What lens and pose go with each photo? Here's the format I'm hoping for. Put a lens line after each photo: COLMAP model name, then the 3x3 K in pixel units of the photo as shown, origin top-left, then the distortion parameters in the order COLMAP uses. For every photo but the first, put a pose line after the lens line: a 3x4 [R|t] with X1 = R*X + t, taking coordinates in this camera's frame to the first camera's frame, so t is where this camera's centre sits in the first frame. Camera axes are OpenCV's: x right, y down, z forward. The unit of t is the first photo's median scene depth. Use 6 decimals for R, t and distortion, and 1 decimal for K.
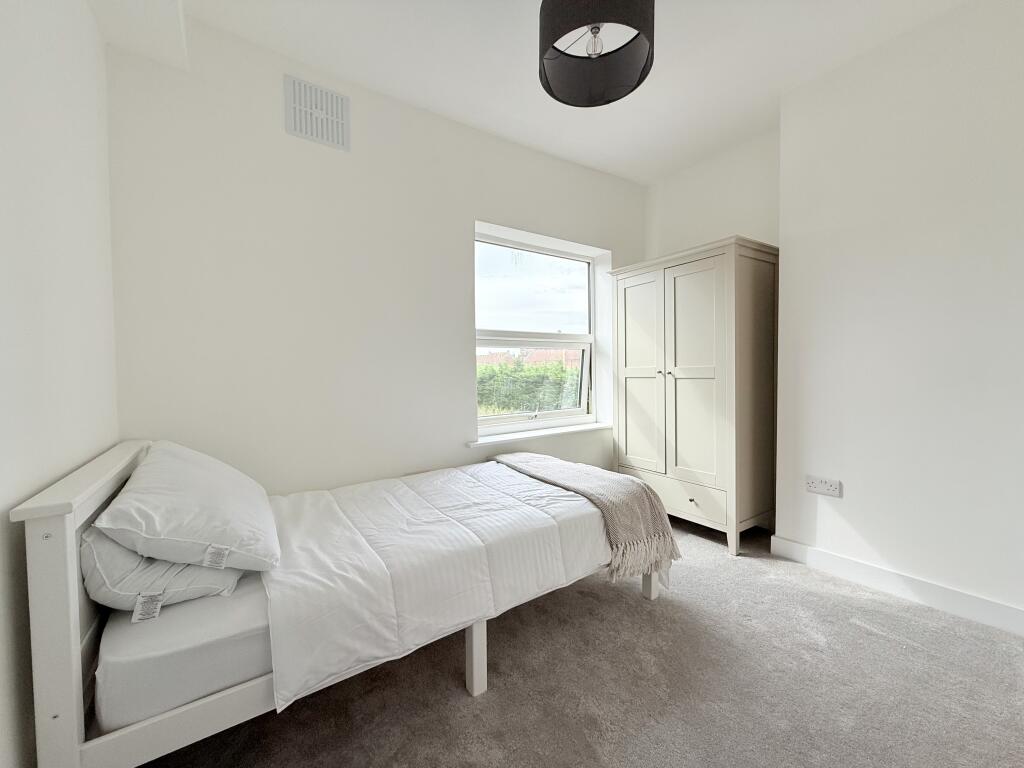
lens RADIAL K [[407.1, 0, 512.0], [0, 407.1, 384.0], [0, 0, 1]] dist [0.000196, 0.000041]
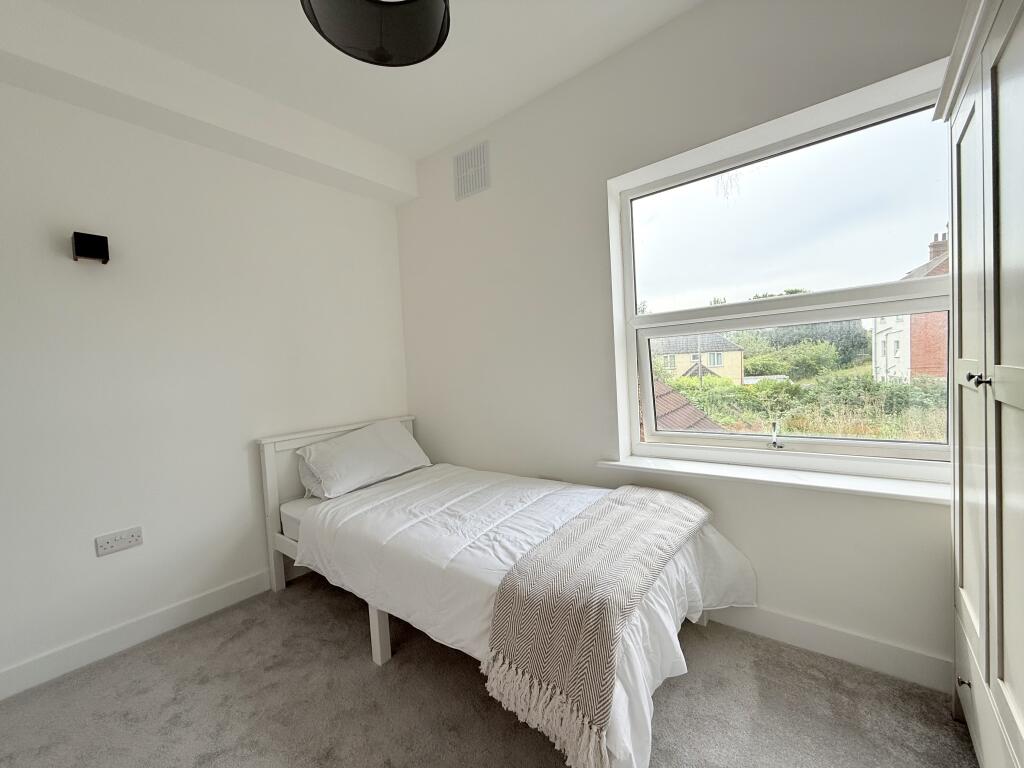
lens RADIAL K [[407.1, 0, 512.0], [0, 407.1, 384.0], [0, 0, 1]] dist [0.000196, 0.000041]
pose [[0.291202, 0.038862, -0.955872, 0.863799], [0.024873, 0.998529, 0.048173, -0.075989], [0.956338, -0.037804, 0.289807, 0.807656]]
